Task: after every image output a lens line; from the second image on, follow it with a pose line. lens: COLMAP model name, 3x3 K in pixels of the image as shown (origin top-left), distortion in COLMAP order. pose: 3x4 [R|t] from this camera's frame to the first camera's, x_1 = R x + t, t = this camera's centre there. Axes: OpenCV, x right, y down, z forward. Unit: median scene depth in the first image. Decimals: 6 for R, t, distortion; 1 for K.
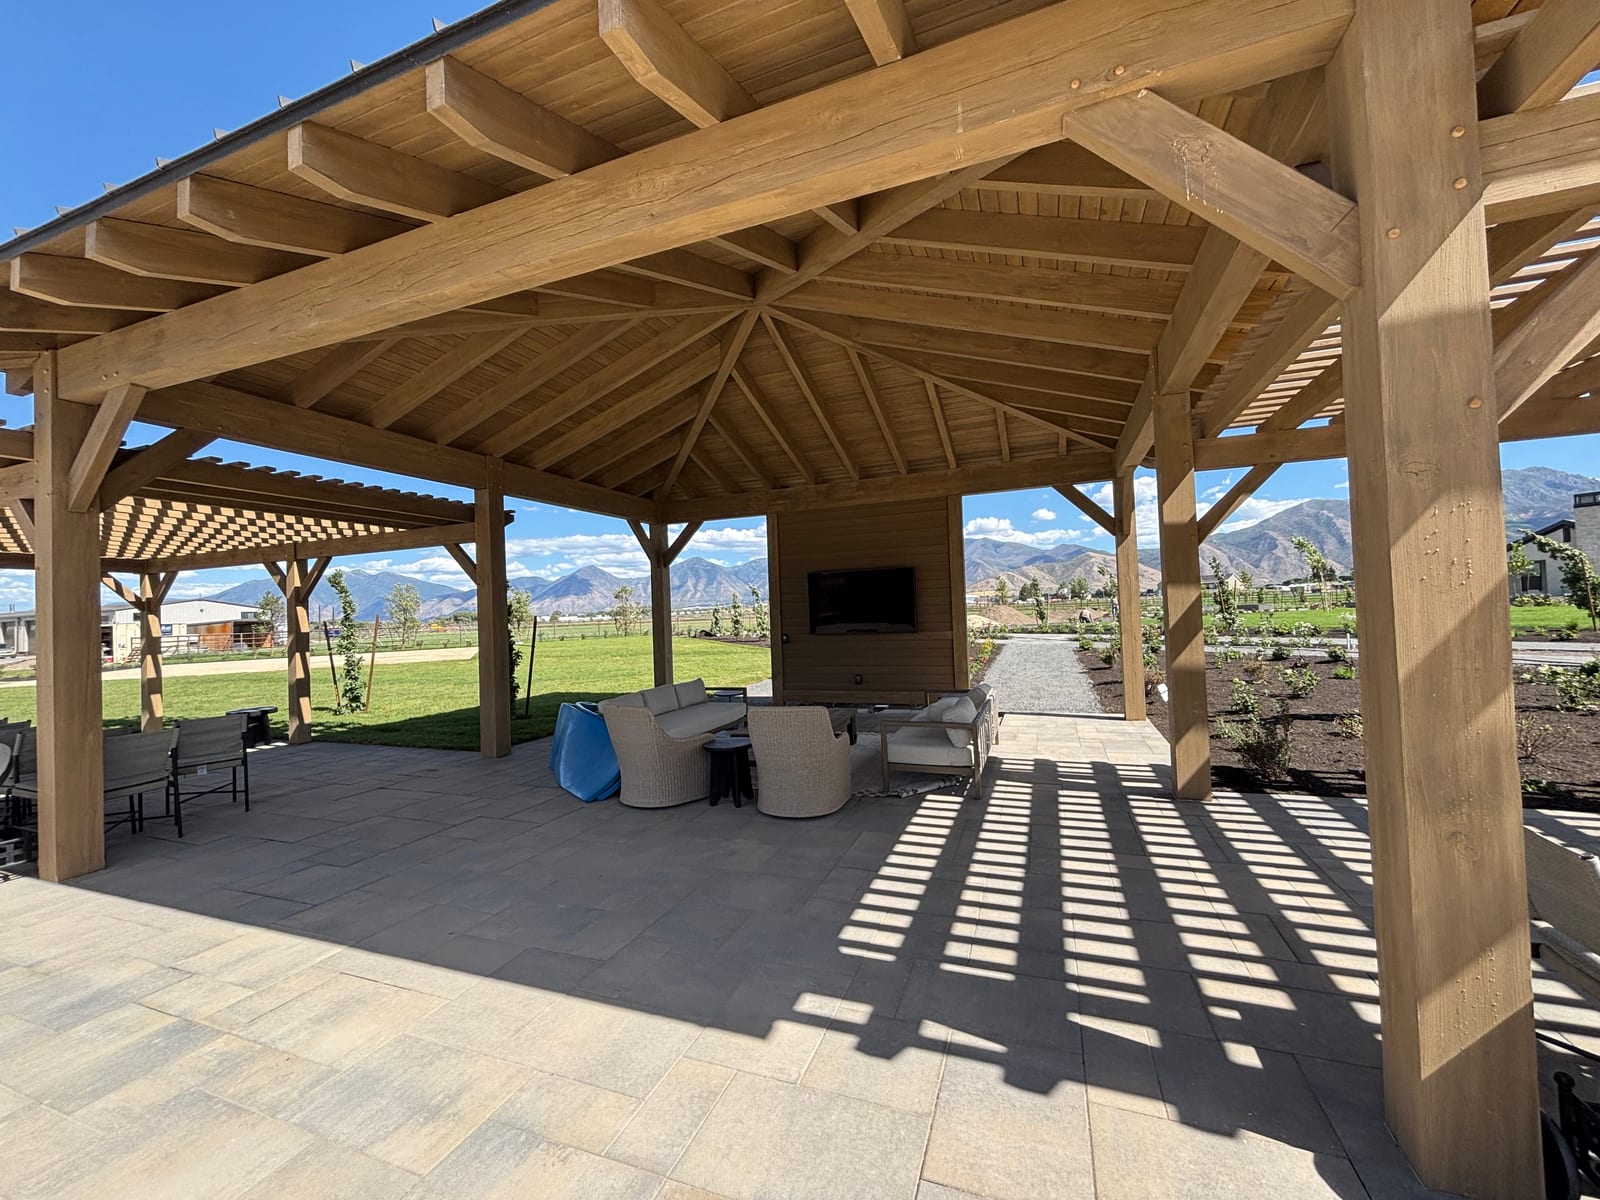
lens RADIAL K [[646.7, 0, 805.8], [0, 646.7, 600.2], [0, 0, 1]] dist [-0.005287, -0.000520]
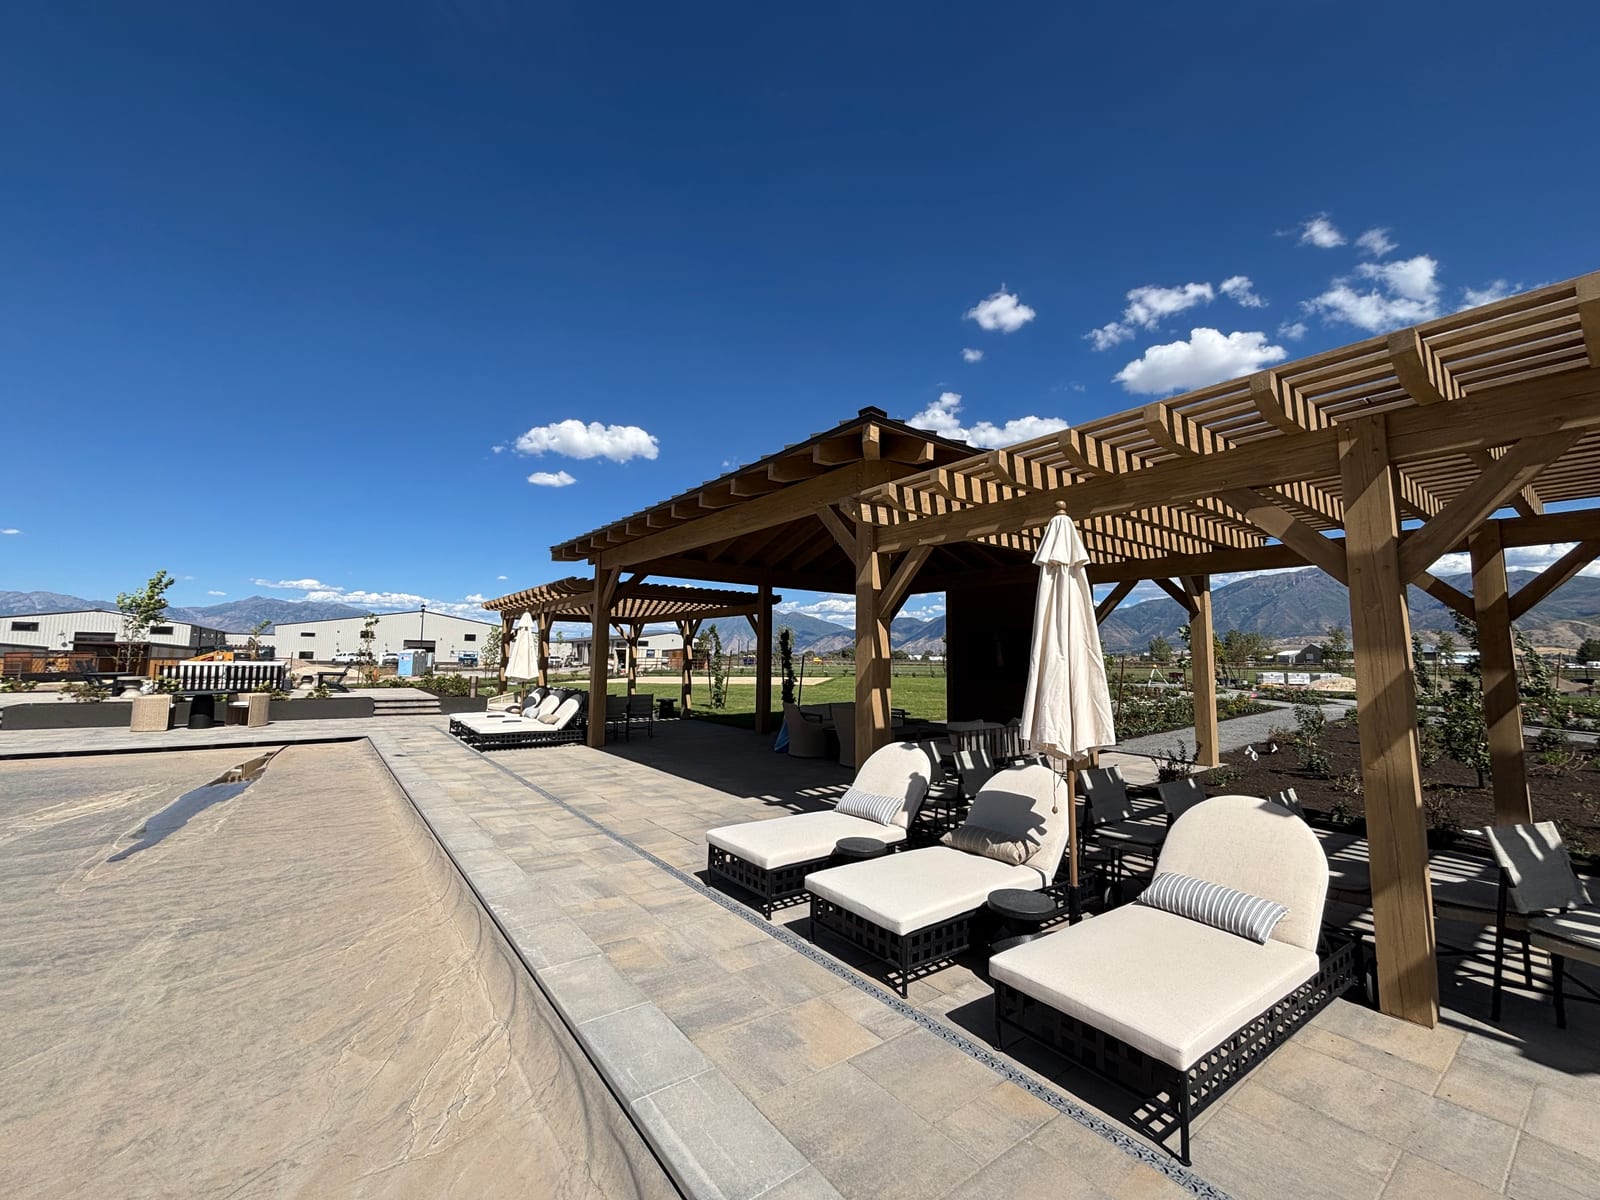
lens RADIAL K [[646.7, 0, 797.3], [0, 646.7, 593.5], [0, 0, 1]] dist [-0.005287, -0.000520]
pose [[0.840617, -0.007049, -0.541584, 0.481358], [-0.033663, 0.997302, -0.065230, -0.027338], [0.540582, 0.073065, 0.838112, -0.397983]]
